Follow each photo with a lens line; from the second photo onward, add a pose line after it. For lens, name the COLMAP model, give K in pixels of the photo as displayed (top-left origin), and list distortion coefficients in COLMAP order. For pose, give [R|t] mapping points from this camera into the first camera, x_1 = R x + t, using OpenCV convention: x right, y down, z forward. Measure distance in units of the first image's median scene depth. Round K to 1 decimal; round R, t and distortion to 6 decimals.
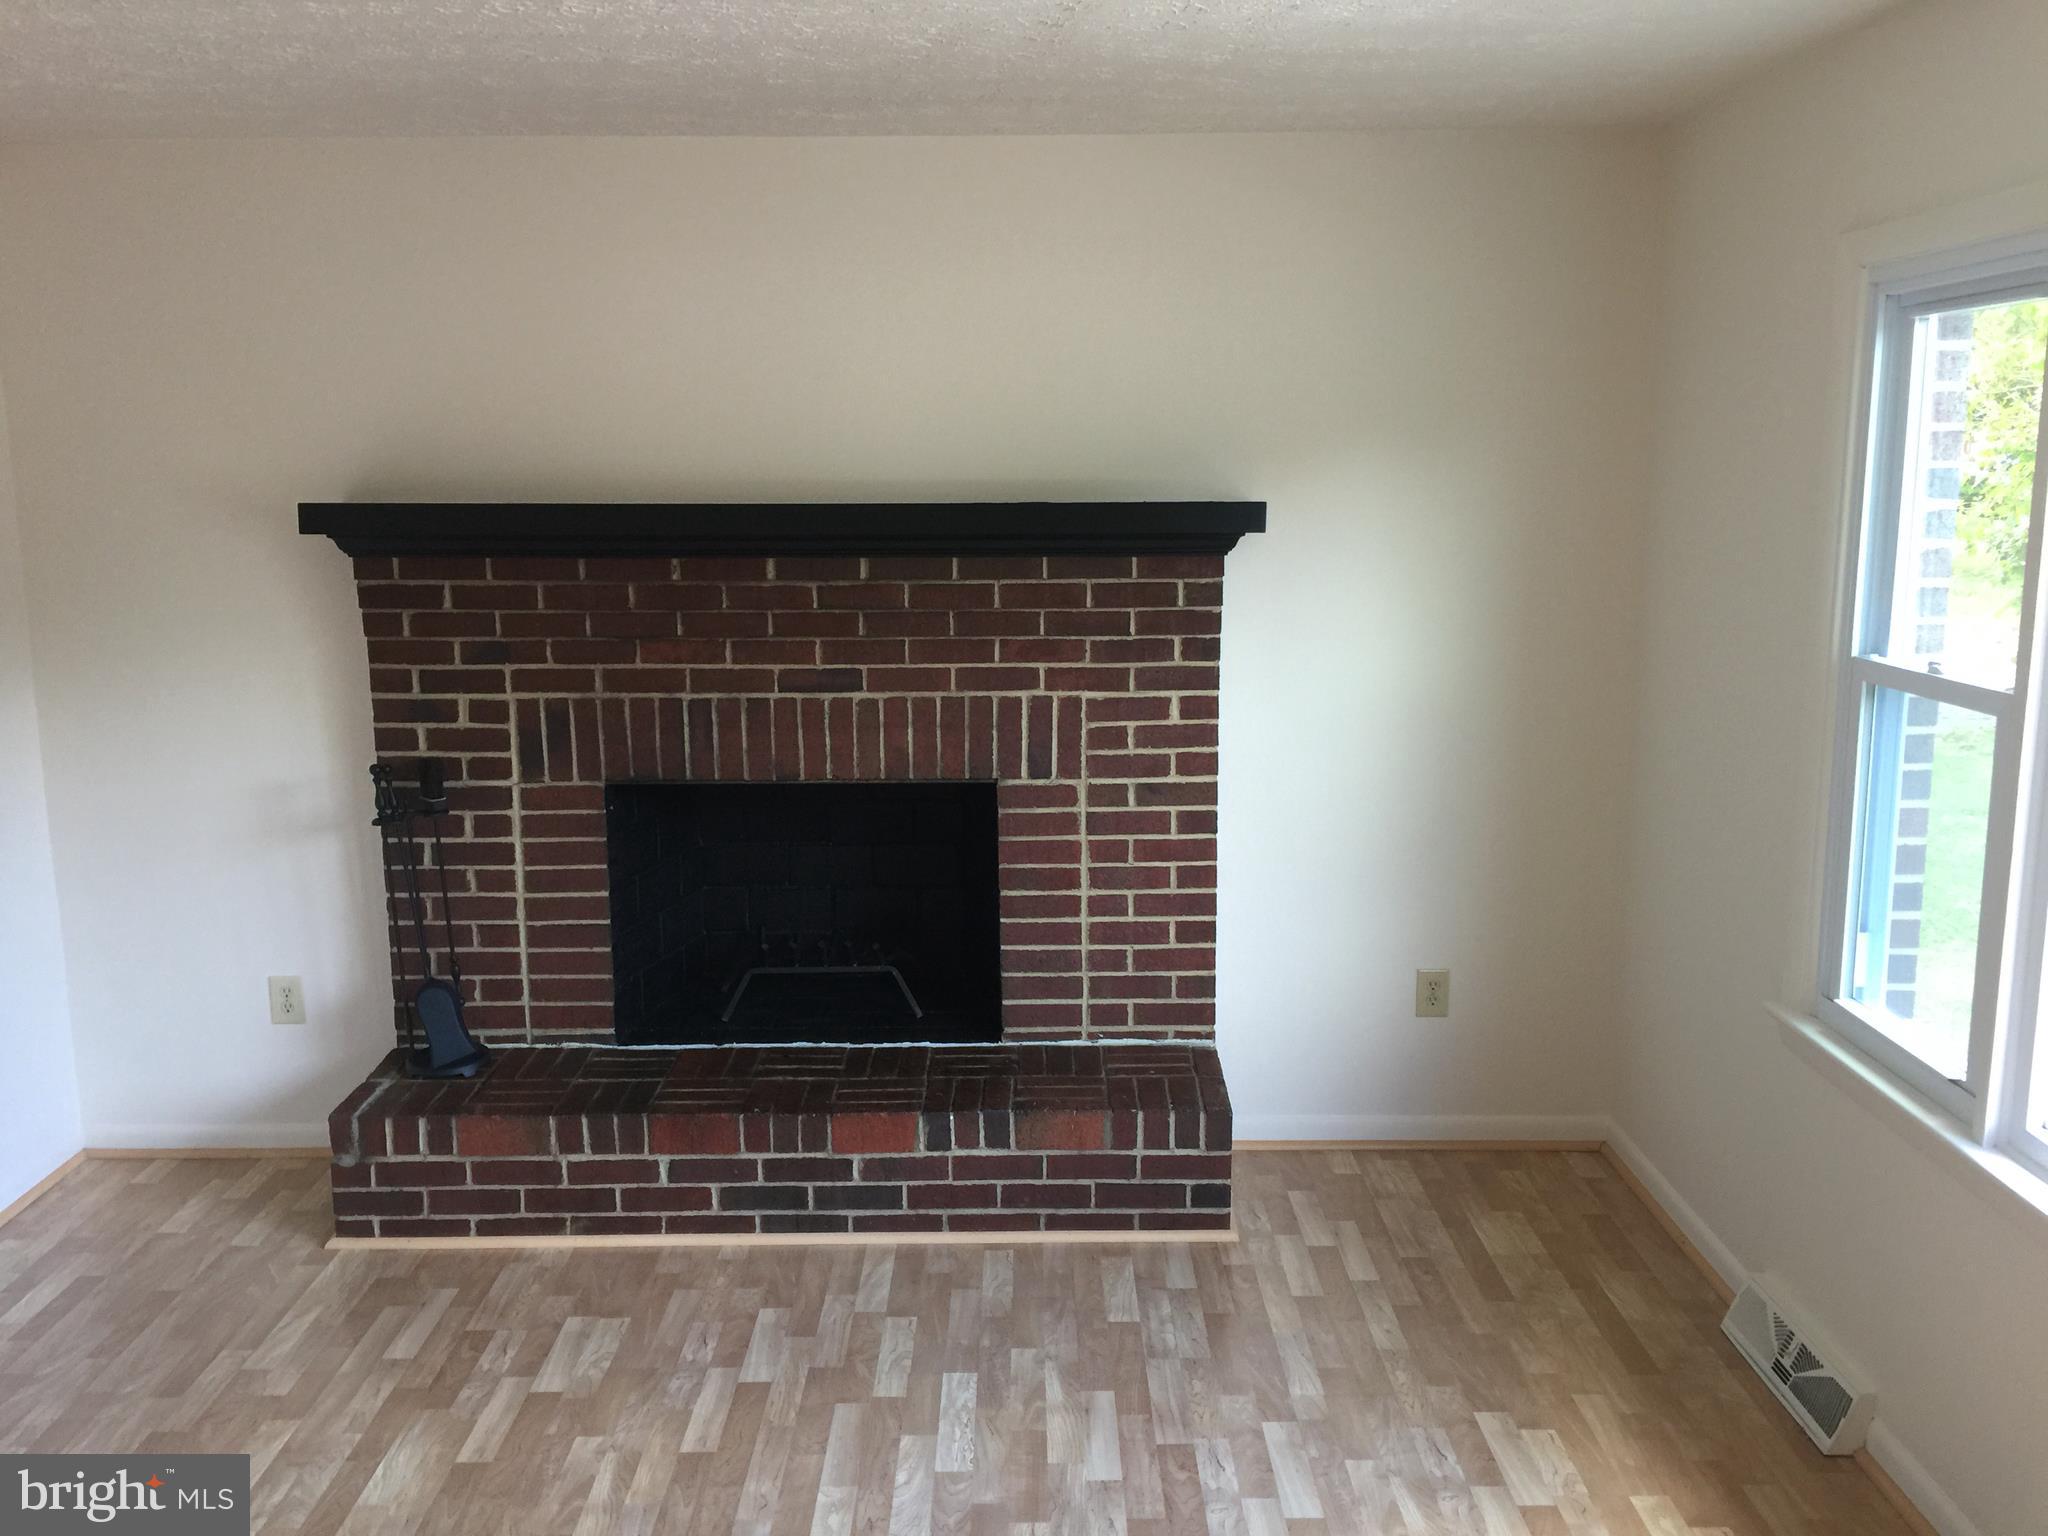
lens RADIAL K [[1750.4, 0, 1024.0], [0, 1750.4, 768.0], [0, 0, 1]] dist [0.043291, -0.004901]
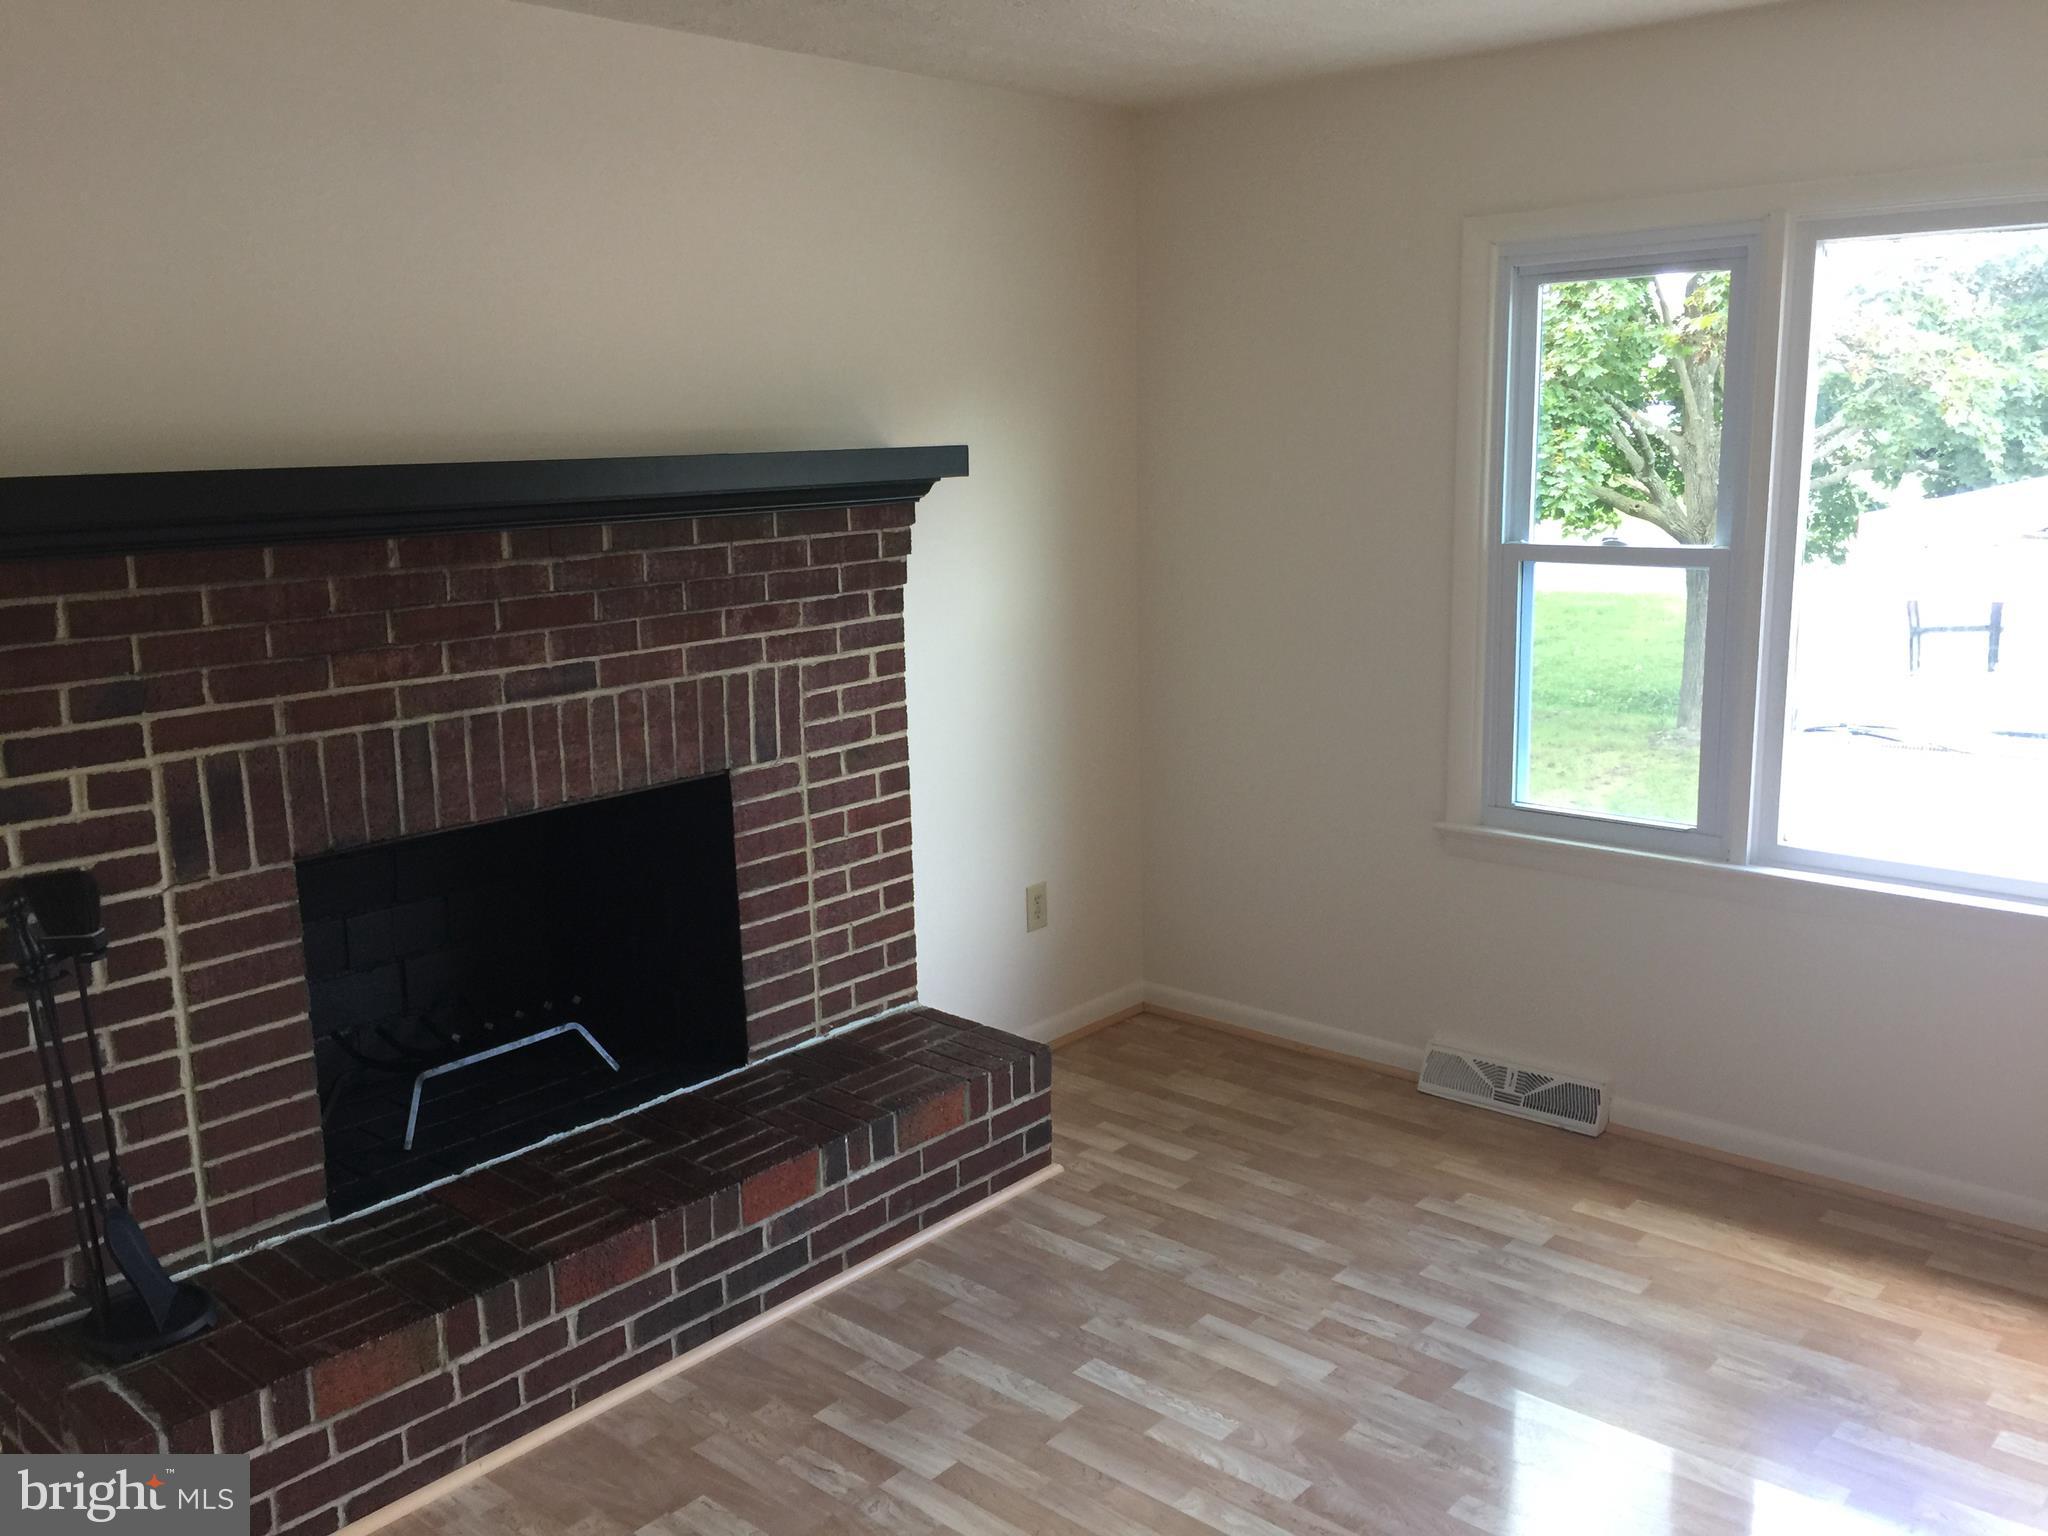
lens RADIAL K [[1767.7, 0, 1015.6], [0, 1767.7, 760.3], [0, 0, 1]] dist [0.082880, -0.109045]
pose [[0.657339, -0.153864, 0.737721, -0.582444], [0.150009, 0.986060, 0.071996, -0.040998], [-0.738514, 0.063339, 0.671256, 0.296991]]
